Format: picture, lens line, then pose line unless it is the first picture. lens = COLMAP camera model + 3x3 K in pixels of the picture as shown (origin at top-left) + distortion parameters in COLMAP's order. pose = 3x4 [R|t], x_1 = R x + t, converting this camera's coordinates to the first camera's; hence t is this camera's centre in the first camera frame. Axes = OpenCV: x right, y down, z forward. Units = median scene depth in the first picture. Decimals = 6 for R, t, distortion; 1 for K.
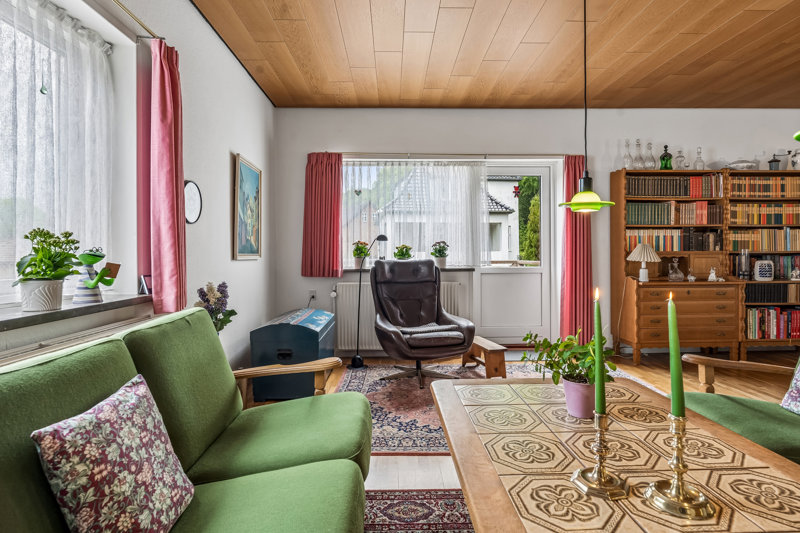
lens RADIAL K [[409.3, 0, 400.3], [0, 409.3, 261.4], [0, 0, 1]] dist [-0.003233, -0.000646]
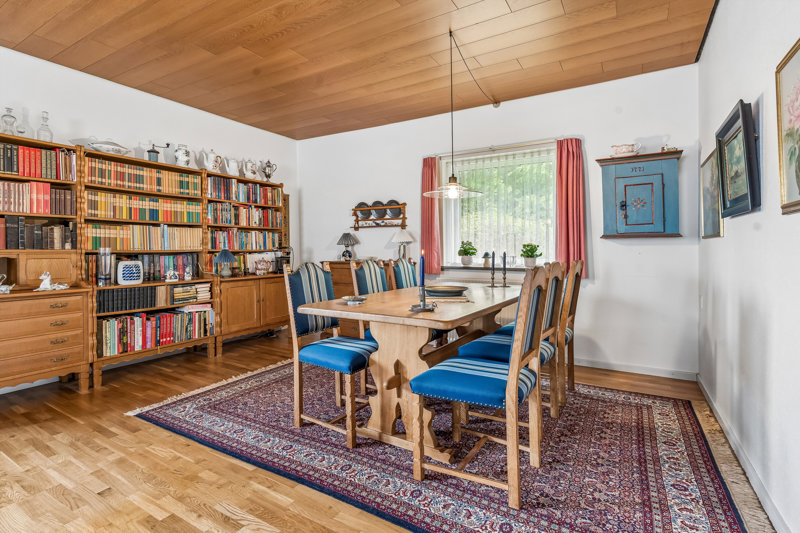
lens RADIAL K [[382.5, 0, 406.0], [0, 382.5, 251.7], [0, 0, 1]] dist [-0.000665, -0.000831]
pose [[0.531441, 0.001599, 0.847094, 0.503833], [0.008425, 0.999939, -0.007173, -0.011078], [-0.847053, 0.010949, 0.531395, 0.070057]]
